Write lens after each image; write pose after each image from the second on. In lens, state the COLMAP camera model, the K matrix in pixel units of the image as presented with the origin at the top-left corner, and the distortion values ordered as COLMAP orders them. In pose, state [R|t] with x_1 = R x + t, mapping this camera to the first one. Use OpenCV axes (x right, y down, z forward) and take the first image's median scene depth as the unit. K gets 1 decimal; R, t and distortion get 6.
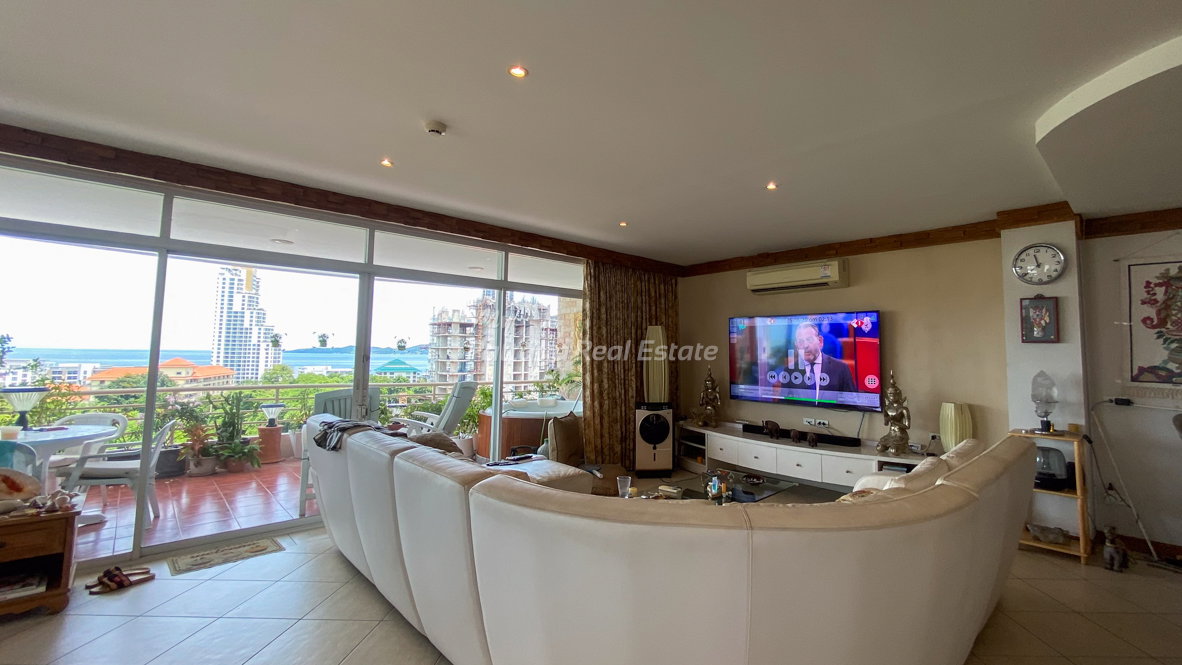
lens RADIAL K [[507.8, 0, 613.5], [0, 507.8, 329.5], [0, 0, 1]] dist [0.000149, -0.000123]
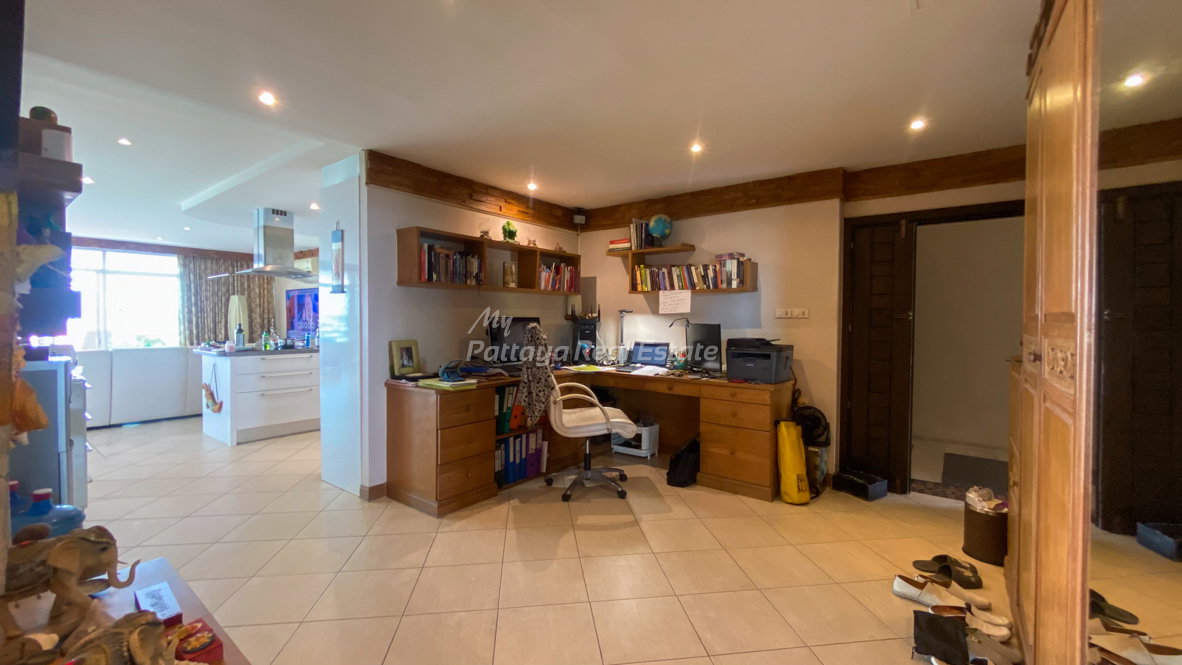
lens RADIAL K [[487.6, 0, 591.0], [0, 487.6, 332.5], [0, 0, 1]] dist [-0.018695, -0.000038]
pose [[0.986143, -0.012301, 0.165441, 1.106991], [-0.000860, 0.996855, 0.079243, -0.013211], [-0.165896, -0.078287, 0.983031, -0.834577]]
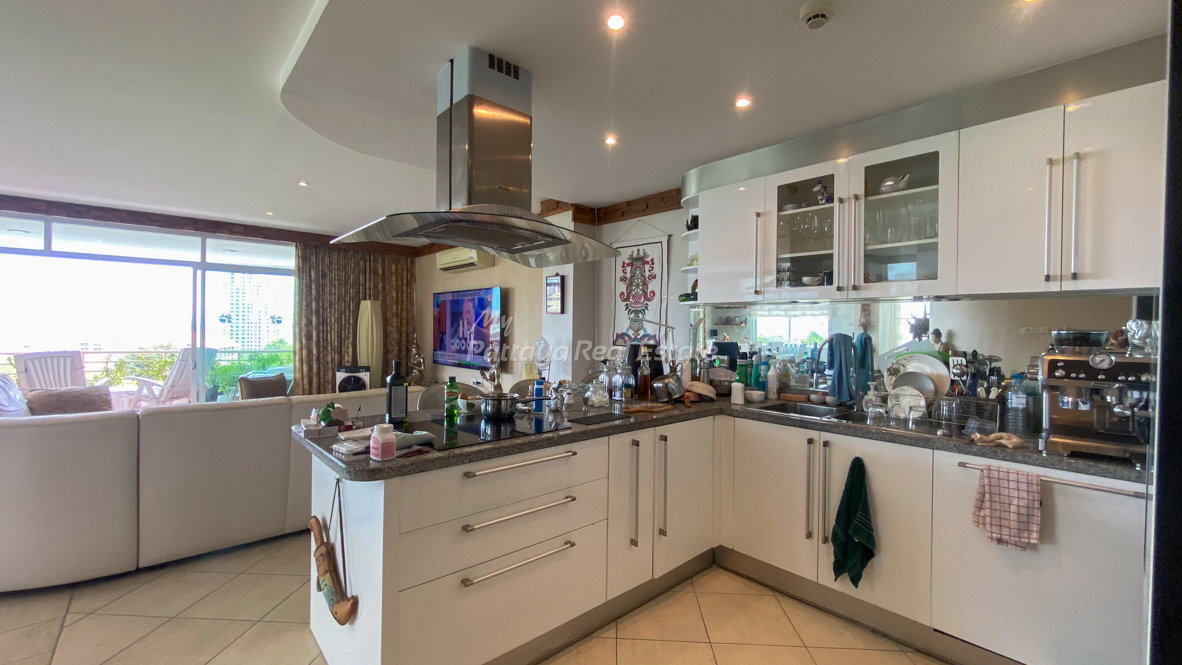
lens RADIAL K [[487.6, 0, 591.0], [0, 487.6, 332.5], [0, 0, 1]] dist [-0.018695, -0.000038]
pose [[0.999832, 0.000079, -0.018346, 0.713516], [0.000995, 0.998288, 0.058487, 0.002676], [0.018319, -0.058496, 0.998120, -0.110669]]
